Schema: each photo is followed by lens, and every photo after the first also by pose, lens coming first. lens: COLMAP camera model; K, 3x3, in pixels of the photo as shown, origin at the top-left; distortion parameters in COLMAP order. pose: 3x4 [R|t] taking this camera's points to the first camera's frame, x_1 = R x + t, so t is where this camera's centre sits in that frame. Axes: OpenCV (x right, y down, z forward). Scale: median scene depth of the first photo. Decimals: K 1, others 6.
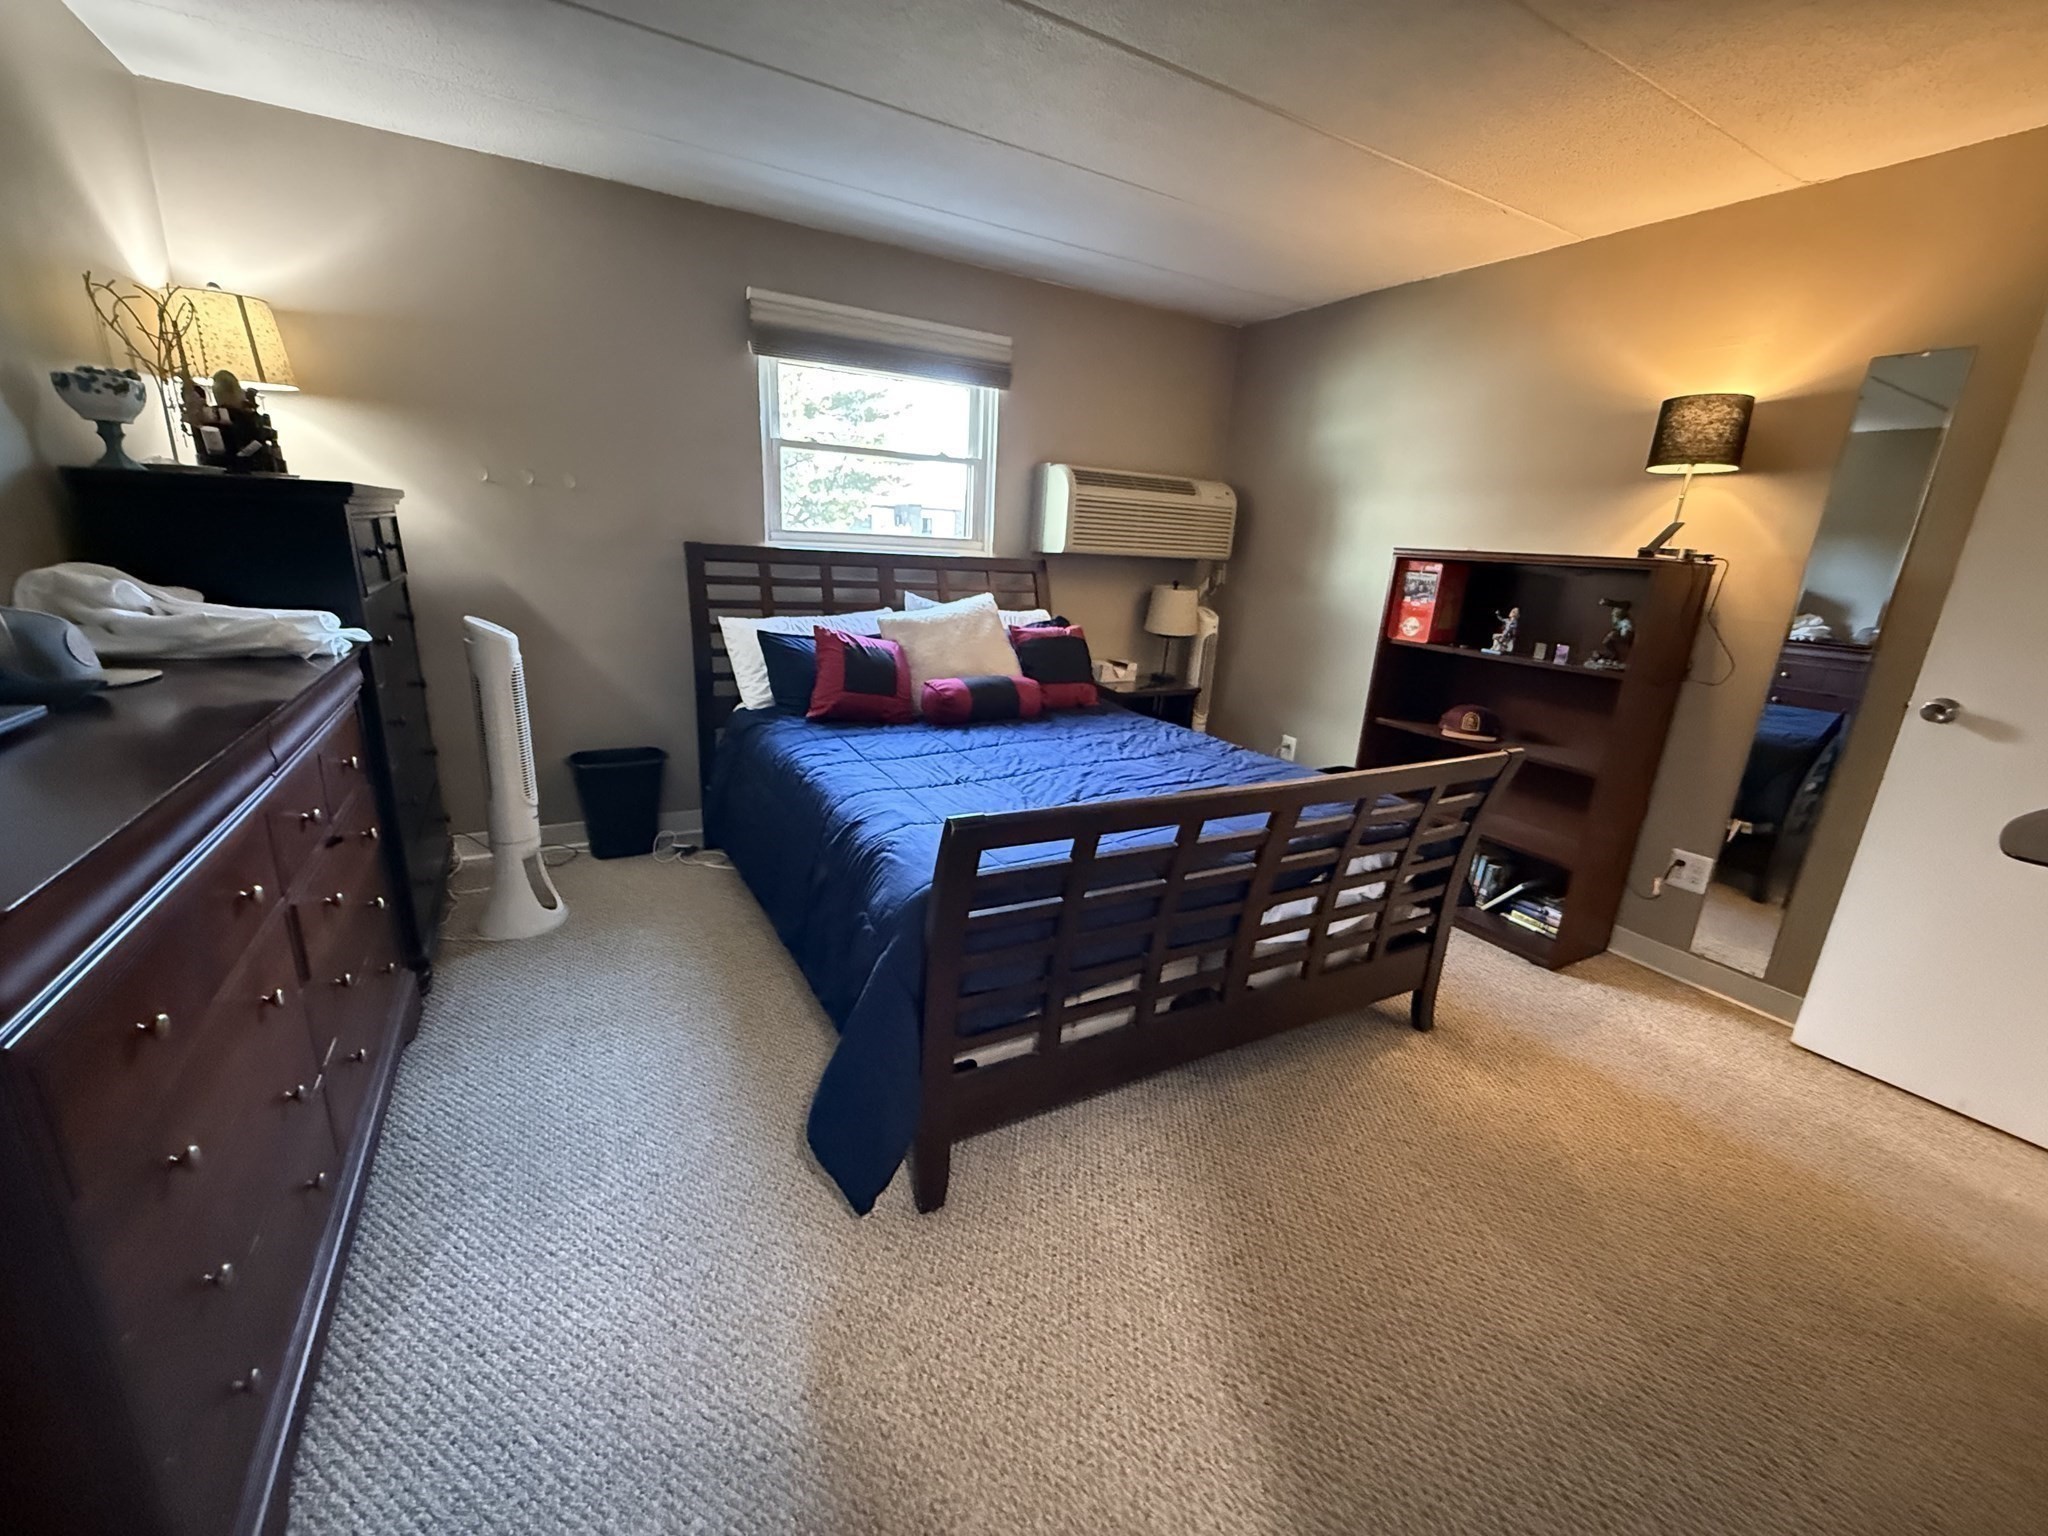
lens RADIAL K [[814.7, 0, 1034.0], [0, 814.7, 767.3], [0, 0, 1]] dist [-0.000025, 0.000038]
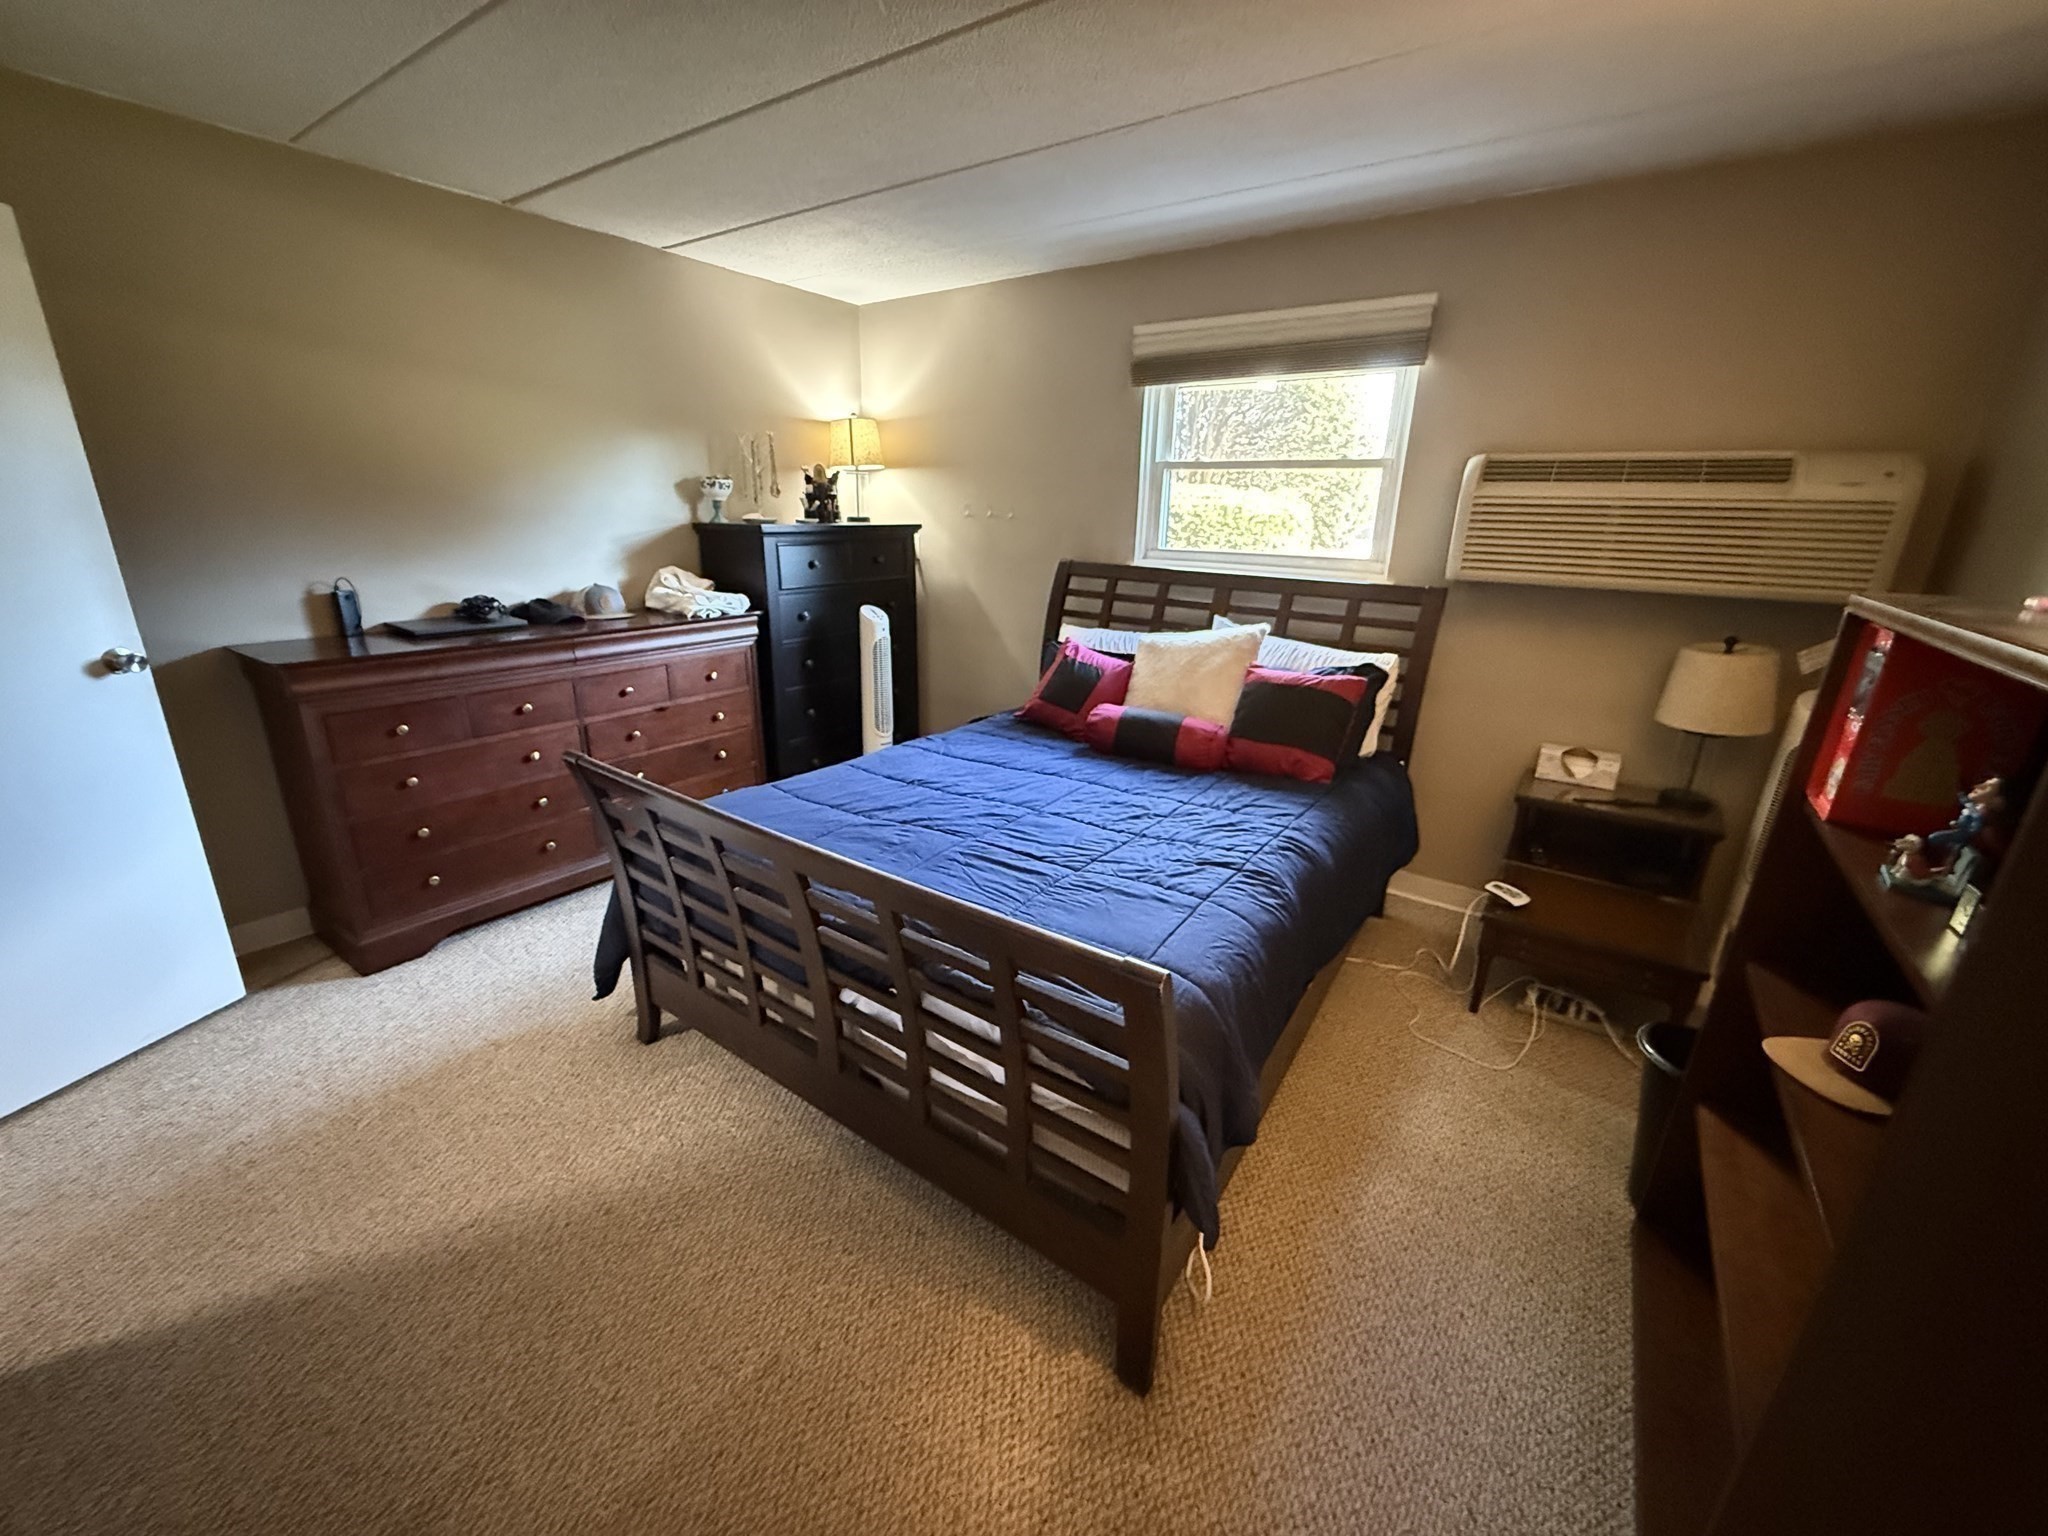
lens RADIAL K [[814.7, 0, 1033.0], [0, 814.7, 774.2], [0, 0, 1]] dist [-0.000025, 0.000038]
pose [[0.438024, 0.238795, -0.866667, 0.653111], [-0.247012, 0.958937, 0.139375, -0.131015], [0.864361, 0.153027, 0.479023, 0.441675]]
